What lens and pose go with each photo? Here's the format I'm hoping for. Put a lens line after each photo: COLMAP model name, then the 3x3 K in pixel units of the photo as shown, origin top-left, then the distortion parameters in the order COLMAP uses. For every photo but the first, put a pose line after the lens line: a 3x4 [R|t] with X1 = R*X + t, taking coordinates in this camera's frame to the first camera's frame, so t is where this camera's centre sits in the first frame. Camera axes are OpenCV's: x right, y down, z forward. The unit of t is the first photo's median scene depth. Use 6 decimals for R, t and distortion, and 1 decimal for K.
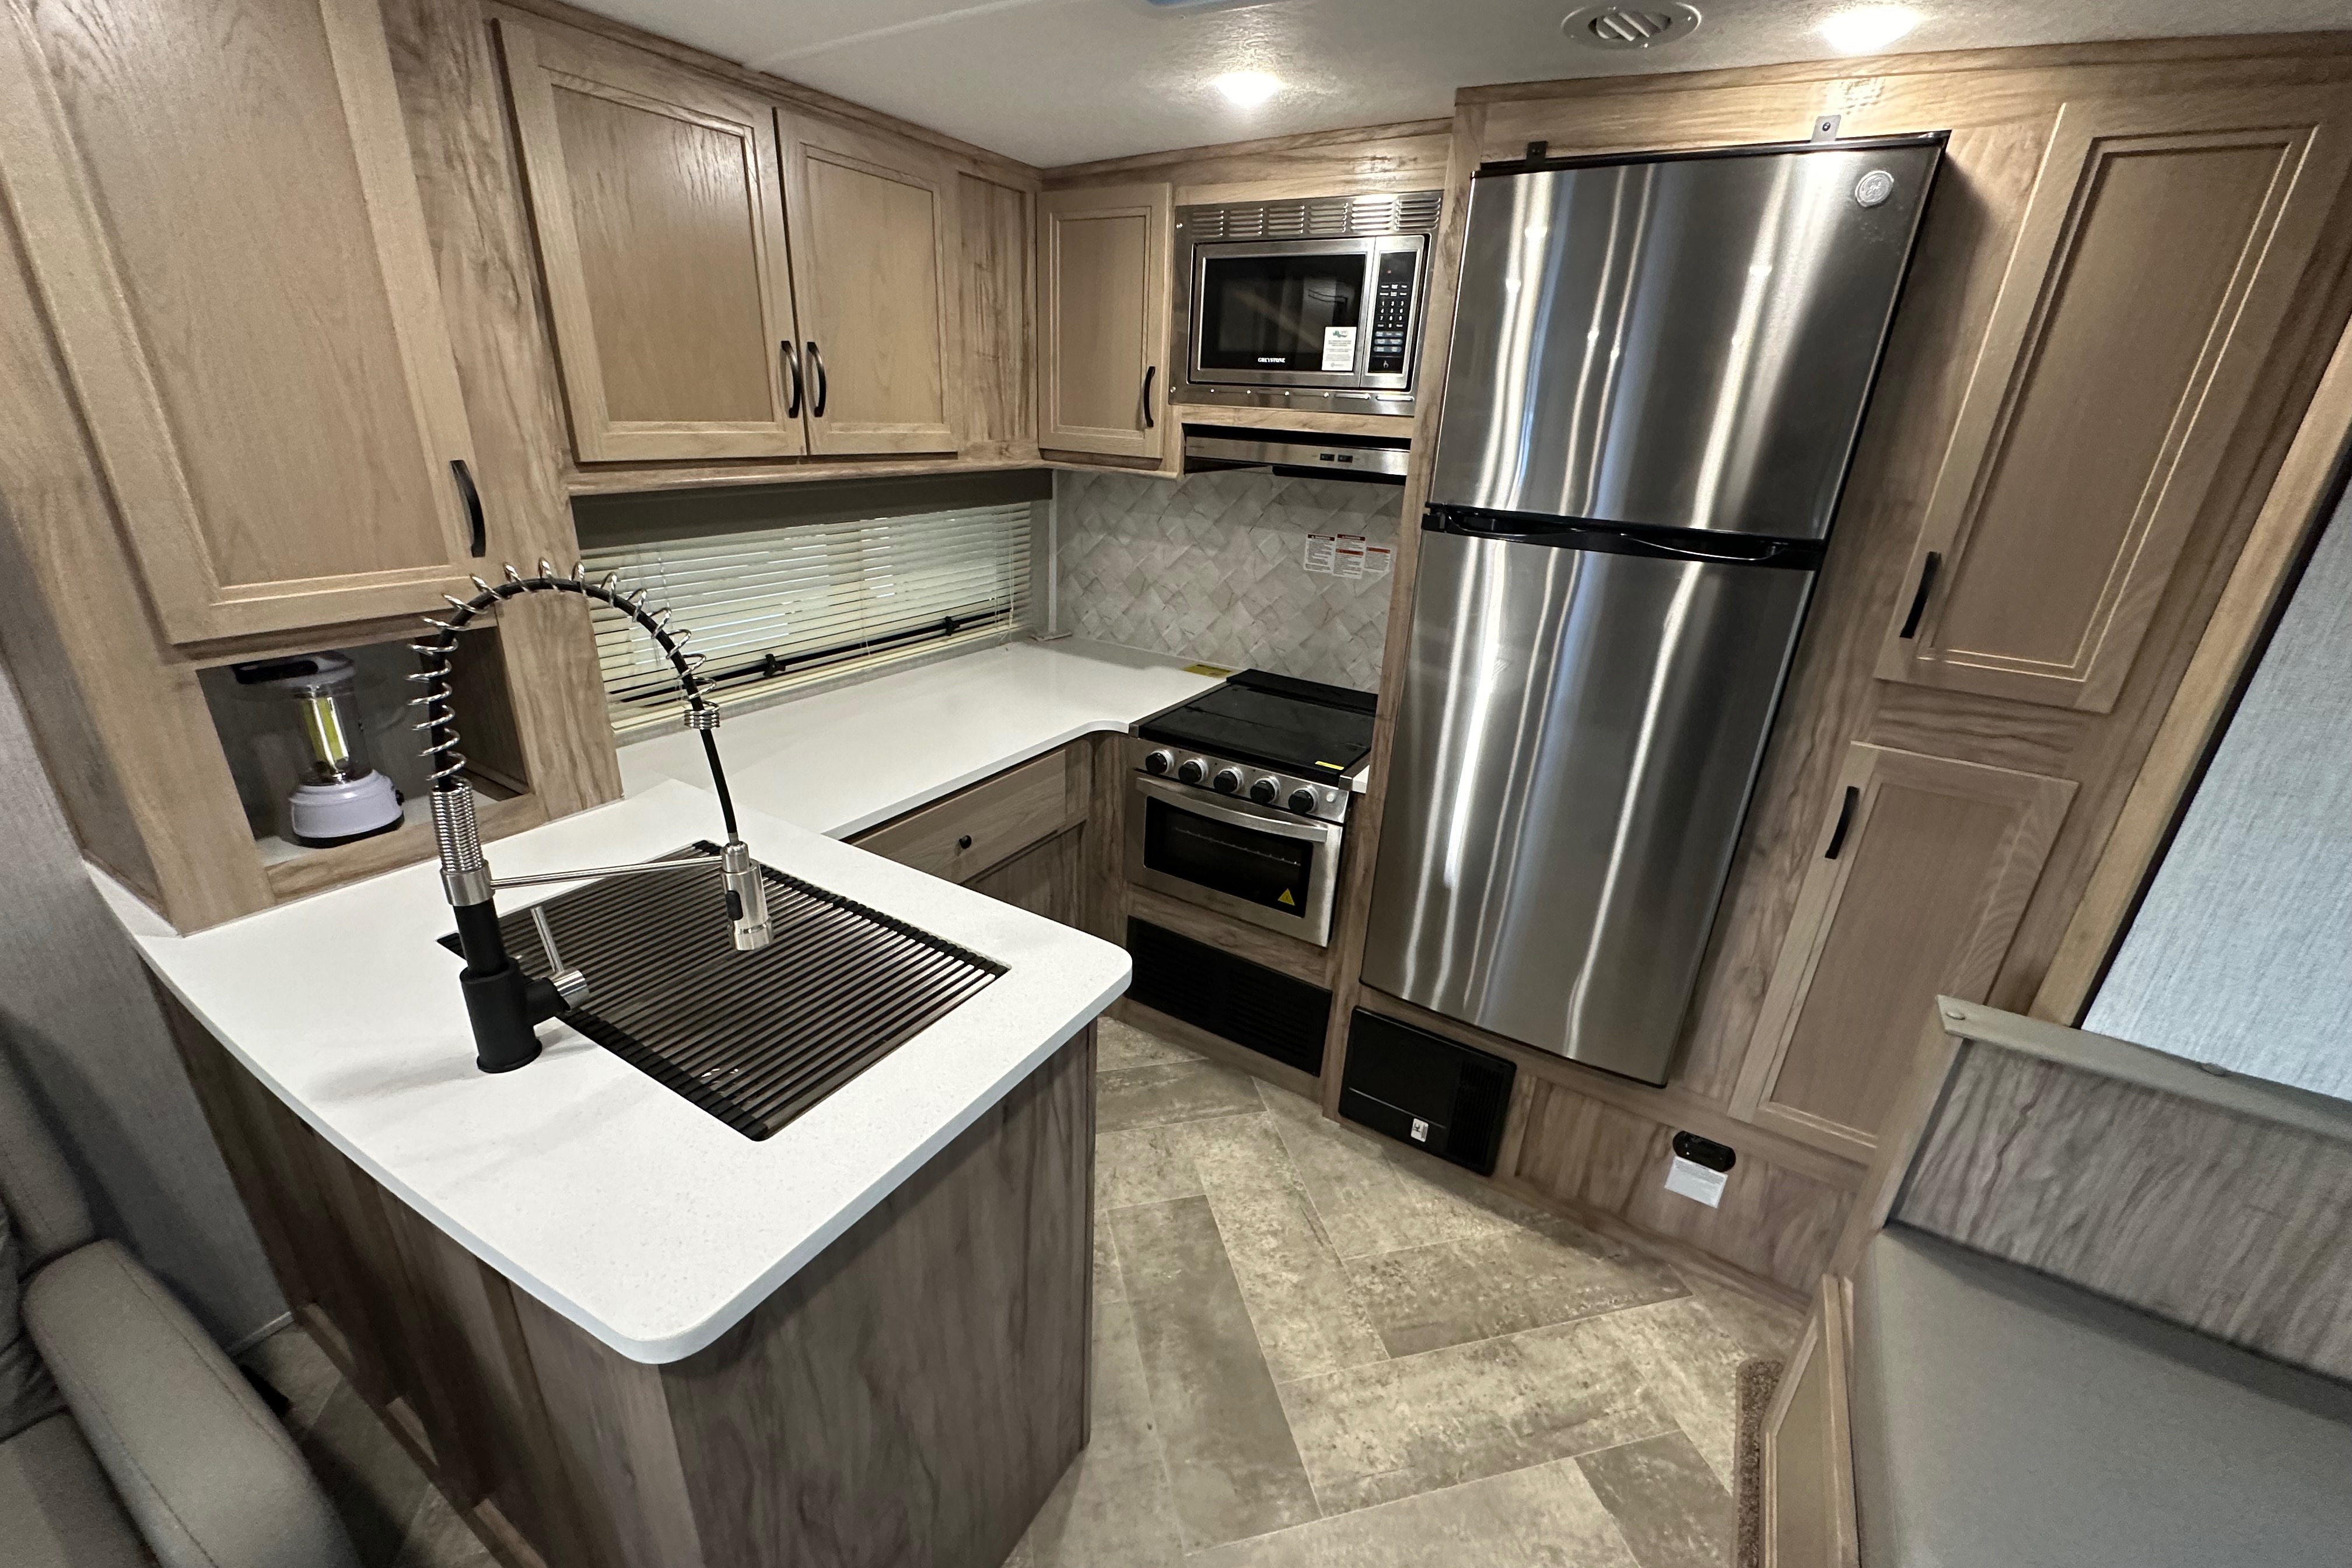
lens RADIAL K [[938.1, 0, 1171.3], [0, 938.1, 780.6], [0, 0, 1]] dist [-0.003644, -0.000260]
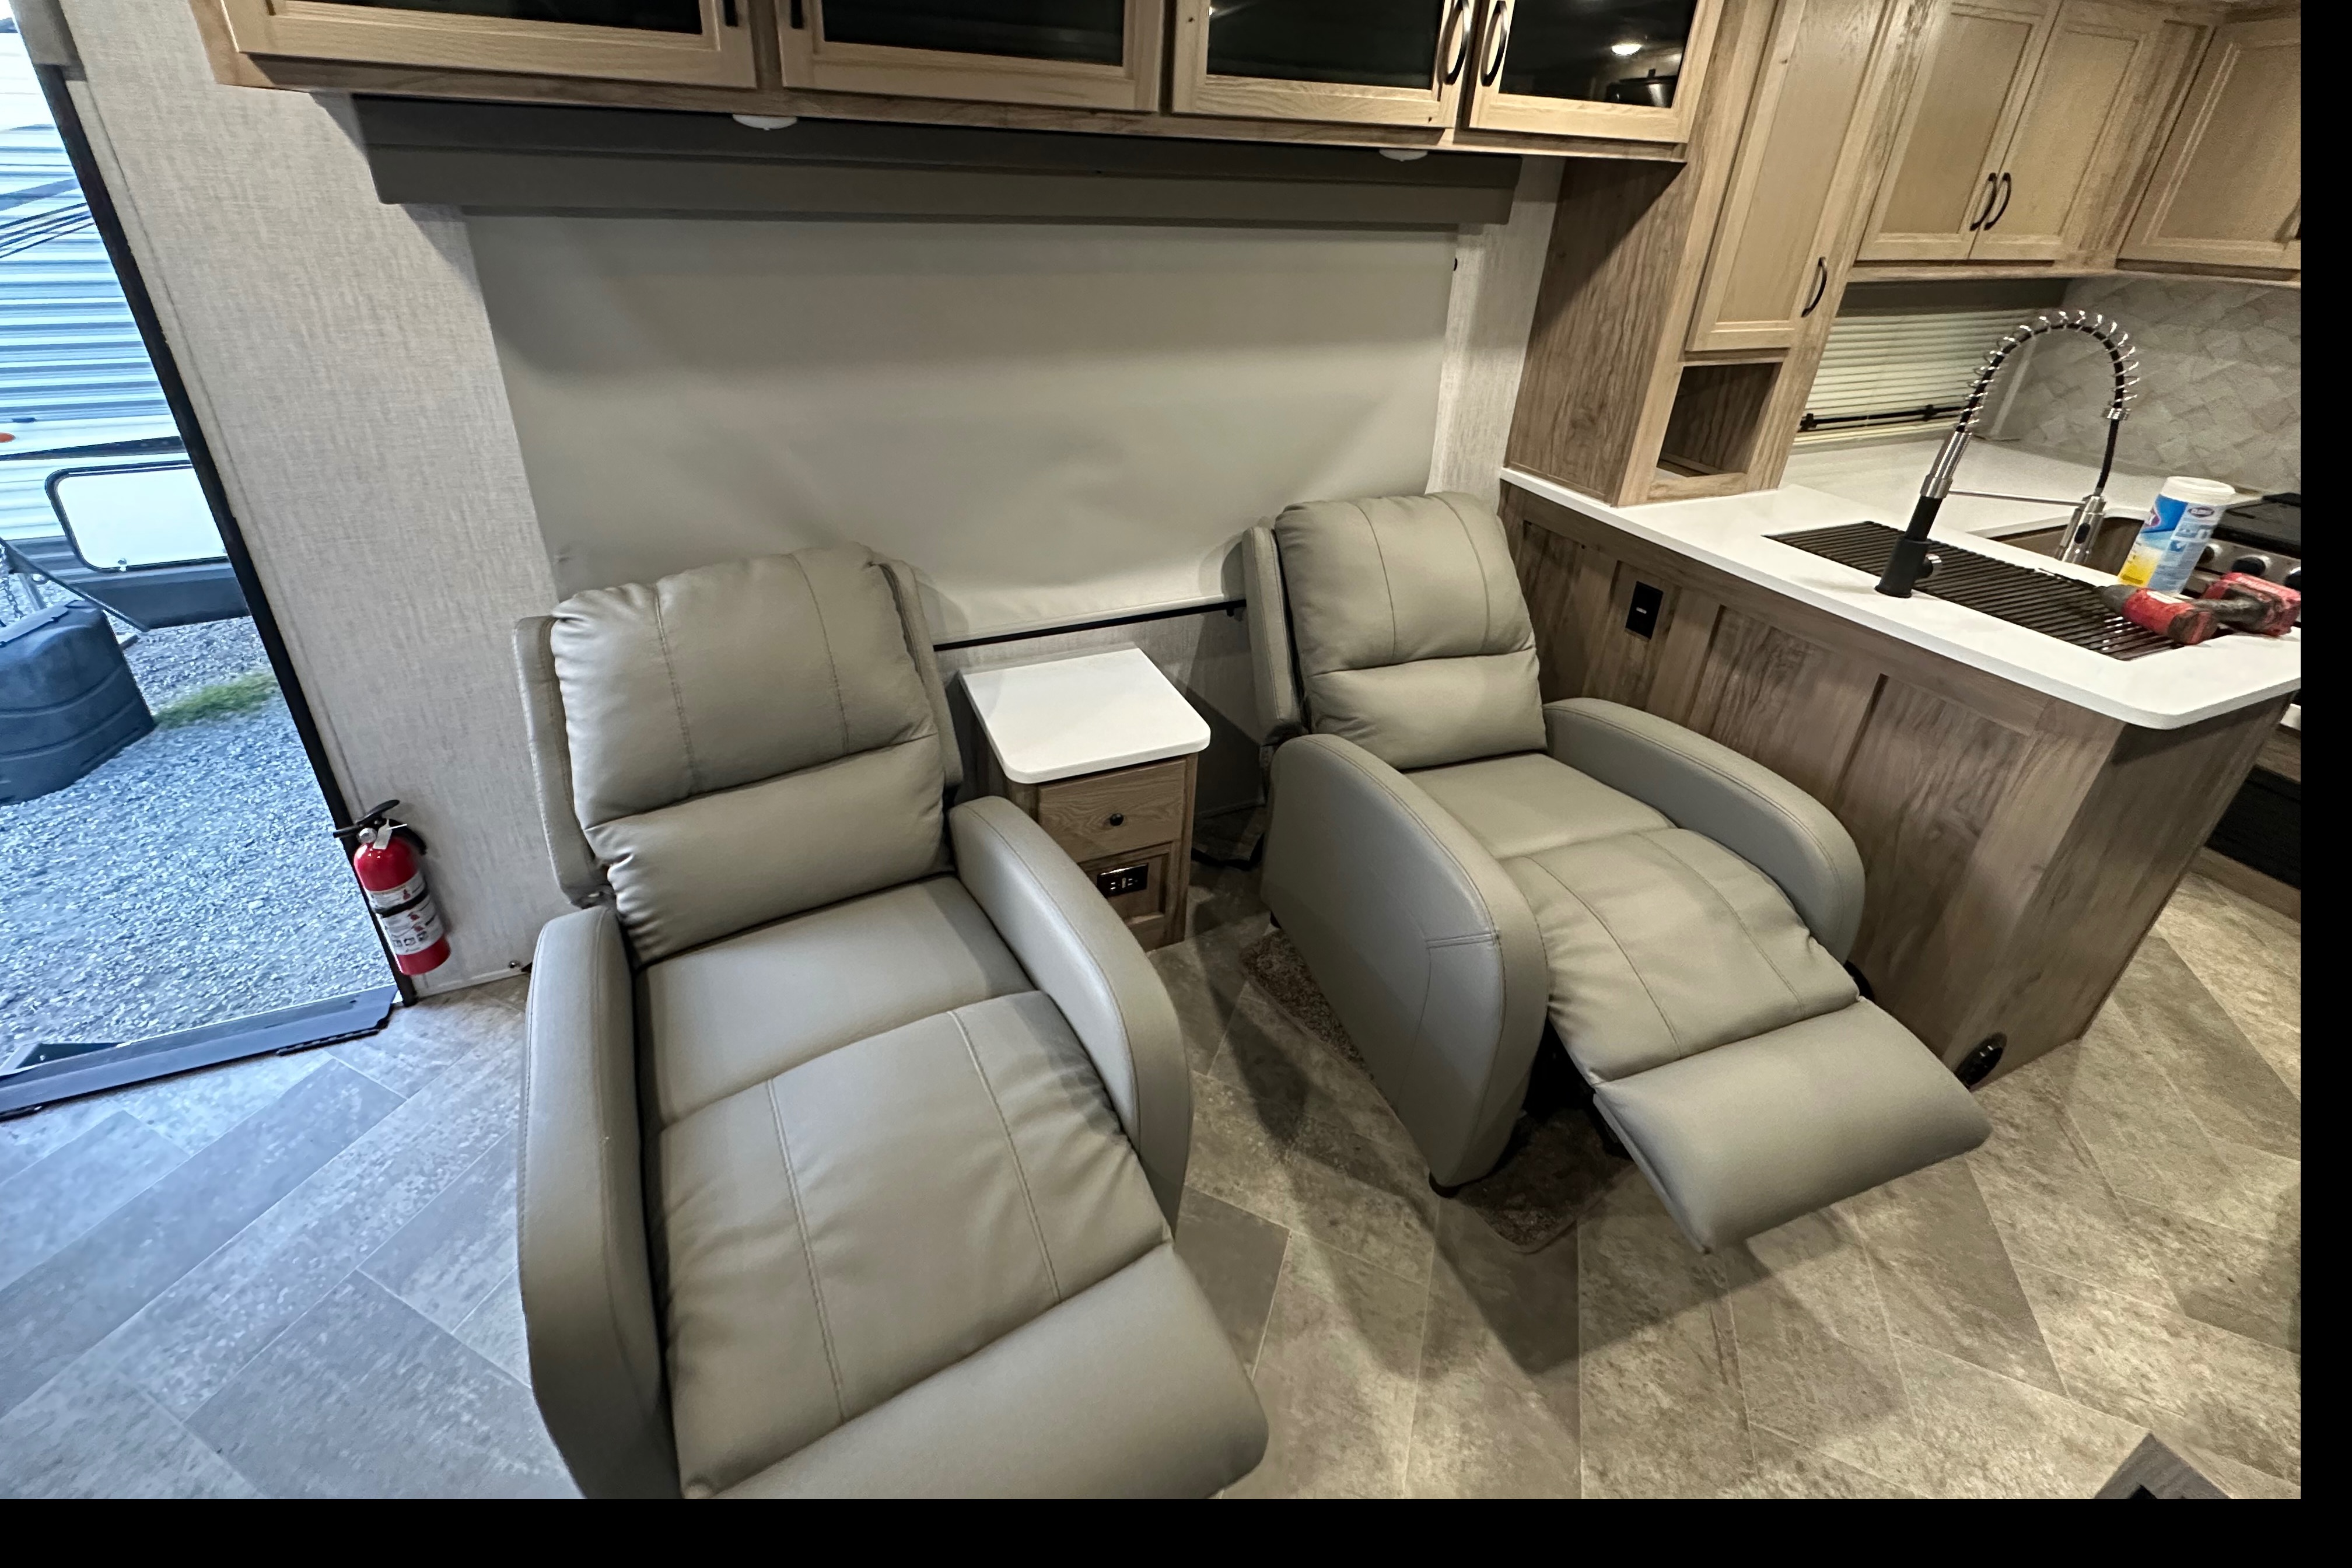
lens RADIAL K [[959.2, 0, 1161.3], [0, 959.2, 608.8], [0, 0, 1]] dist [0.012542, 0.000150]
pose [[0.814906, 0.223984, -0.534564, -0.385867], [-0.217421, 0.973092, 0.076285, 0.222491], [0.537267, 0.054060, 0.841678, -0.595633]]
